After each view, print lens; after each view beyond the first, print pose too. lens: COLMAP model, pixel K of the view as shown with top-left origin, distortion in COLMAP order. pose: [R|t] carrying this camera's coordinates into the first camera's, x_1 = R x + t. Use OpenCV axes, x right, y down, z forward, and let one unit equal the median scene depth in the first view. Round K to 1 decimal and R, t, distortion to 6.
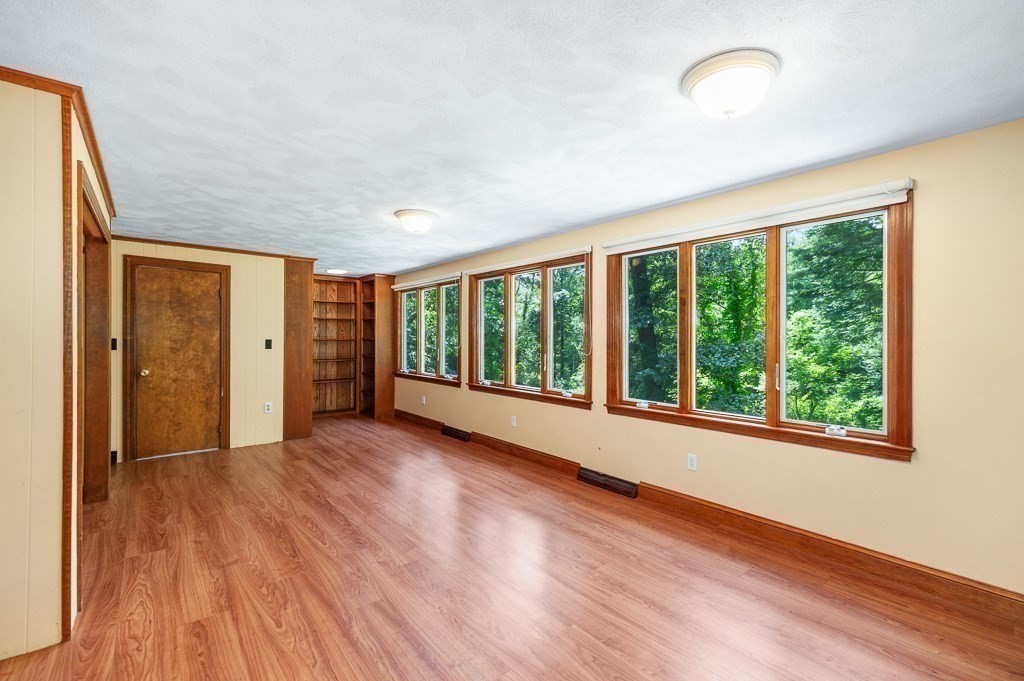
lens RADIAL K [[443.1, 0, 510.2], [0, 443.1, 342.4], [0, 0, 1]] dist [0.008398, 0.001139]
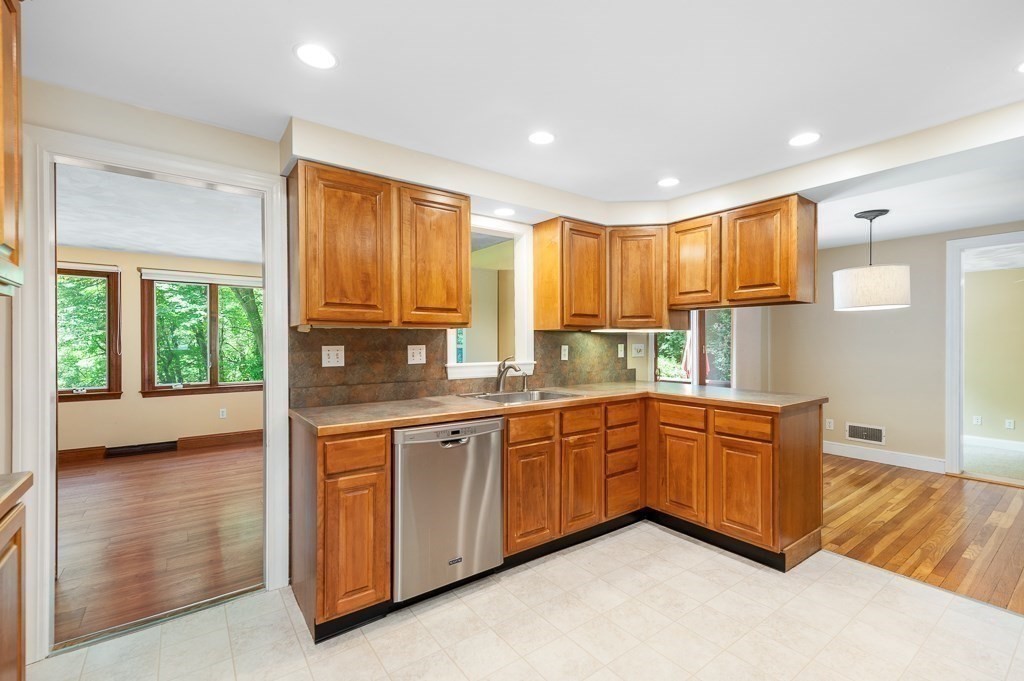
lens RADIAL K [[443.1, 0, 519.2], [0, 443.1, 345.1], [0, 0, 1]] dist [0.008398, 0.001139]
pose [[0.037133, -0.008534, 0.999274, -1.250548], [0.007099, 0.999941, 0.008276, -0.000623], [-0.999285, 0.006786, 0.037191, -0.205209]]
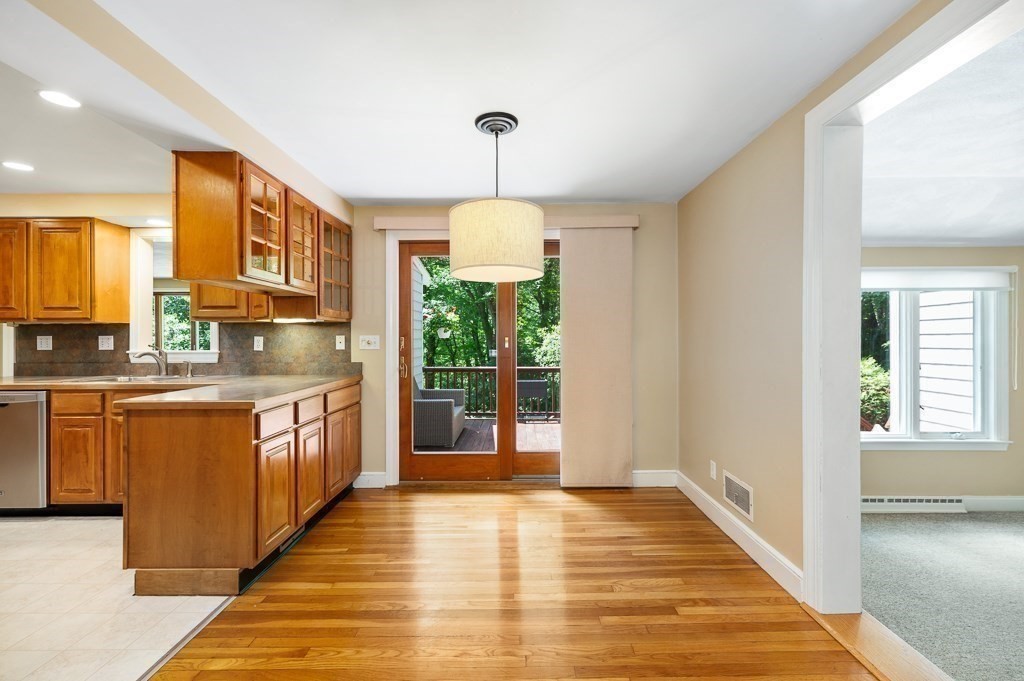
lens RADIAL K [[443.1, 0, 515.9], [0, 443.1, 340.4], [0, 0, 1]] dist [0.008398, 0.001139]
pose [[0.632903, -0.006459, 0.774204, -0.644539], [0.007951, 0.999967, 0.001843, 0.022517], [-0.774190, 0.004989, 0.632934, -1.455774]]
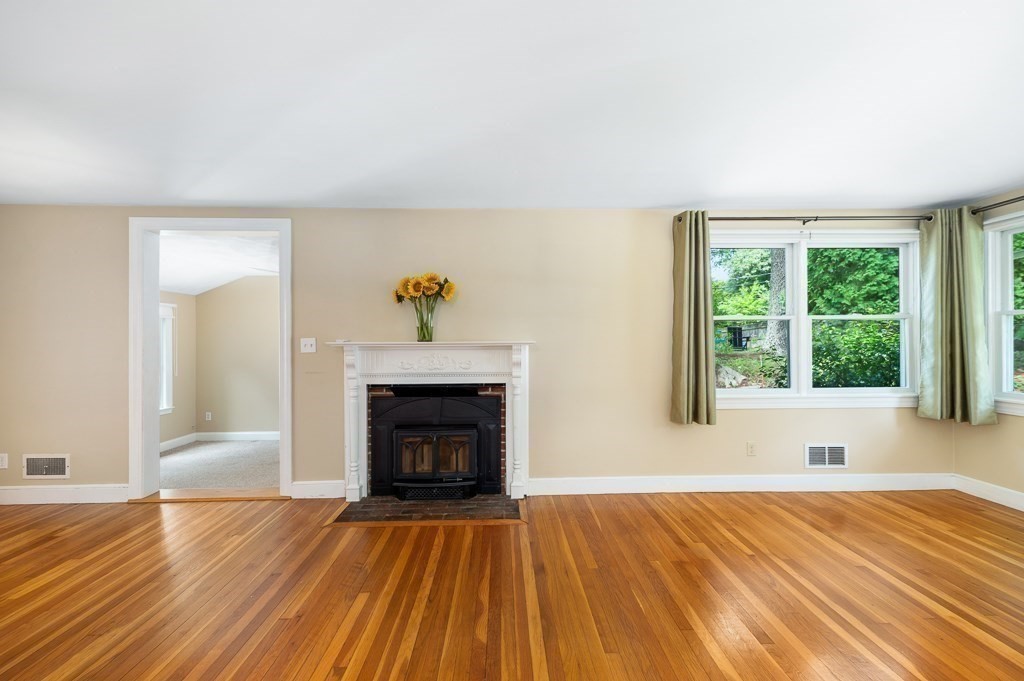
lens RADIAL K [[443.1, 0, 514.8], [0, 443.1, 341.6], [0, 0, 1]] dist [0.008398, 0.001139]
pose [[-0.793222, 0.006808, 0.608895, -1.284007], [0.009739, 0.999951, 0.001507, 0.020539], [-0.608855, 0.007126, -0.793250, -1.095234]]
